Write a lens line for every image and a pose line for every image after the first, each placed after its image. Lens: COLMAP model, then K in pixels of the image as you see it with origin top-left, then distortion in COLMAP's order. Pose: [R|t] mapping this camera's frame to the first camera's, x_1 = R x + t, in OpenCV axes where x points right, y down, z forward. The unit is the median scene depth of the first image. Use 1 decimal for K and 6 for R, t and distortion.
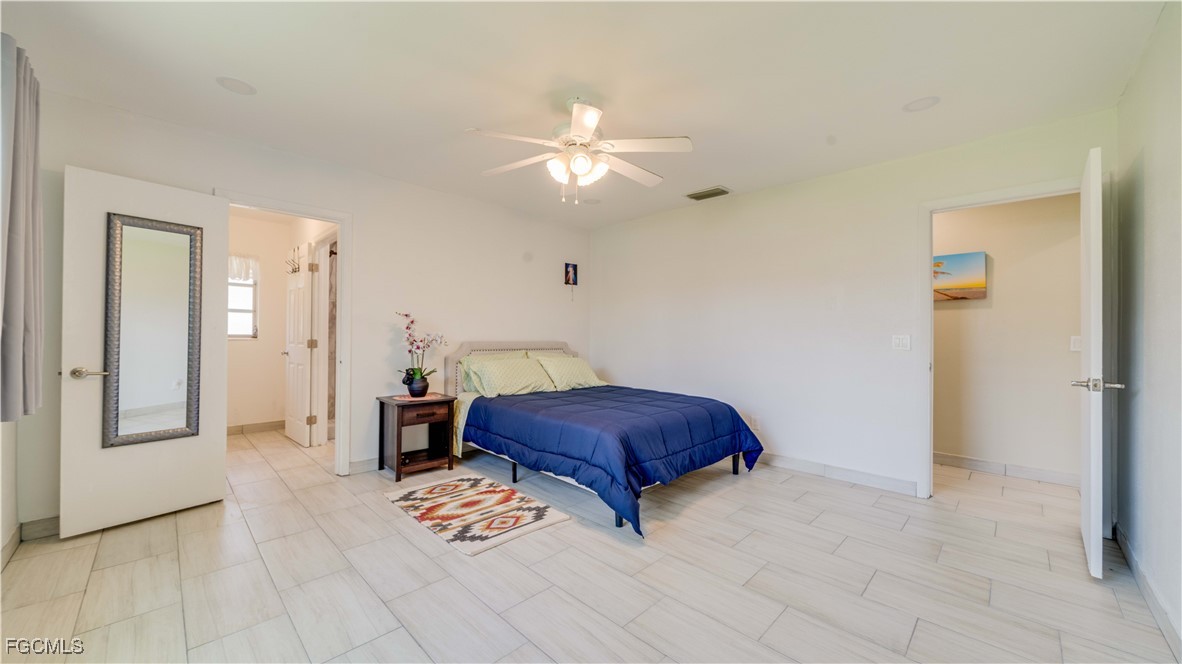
lens RADIAL K [[430.0, 0, 587.3], [0, 430.0, 335.5], [0, 0, 1]] dist [0.007146, 0.000068]
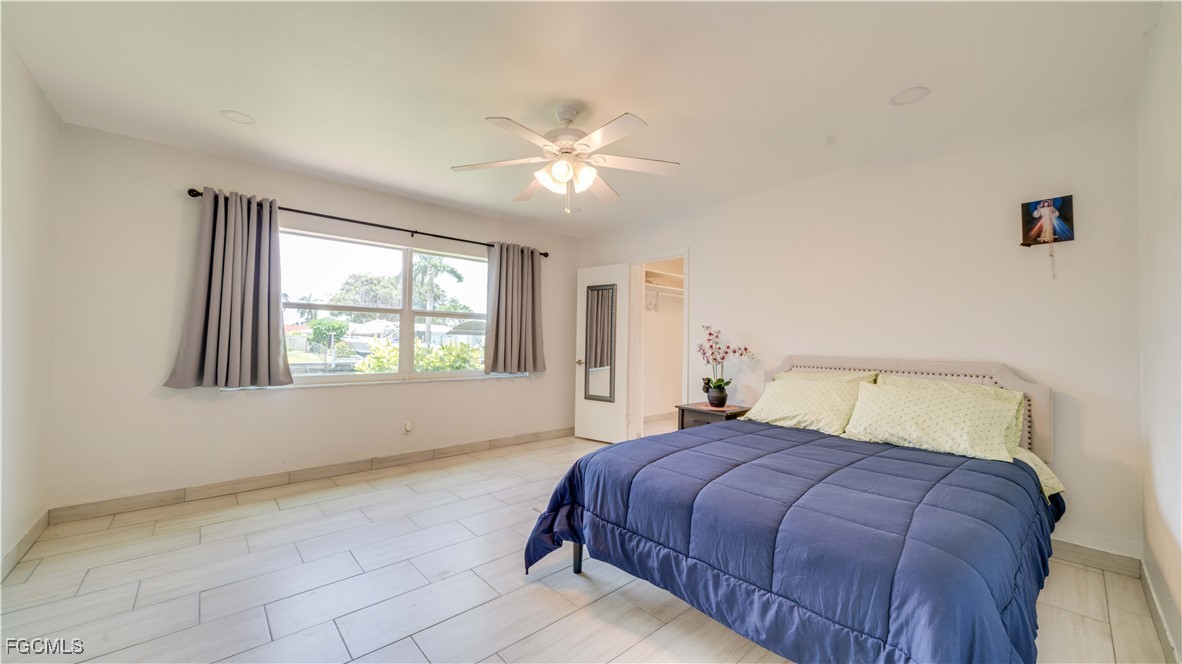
lens RADIAL K [[430.0, 0, 592.7], [0, 430.0, 335.9], [0, 0, 1]] dist [0.007146, 0.000068]
pose [[-0.039803, -0.029590, -0.998769, 0.652052], [-0.019278, 0.999398, -0.028841, 0.009056], [0.999022, 0.018106, -0.040349, 0.750621]]
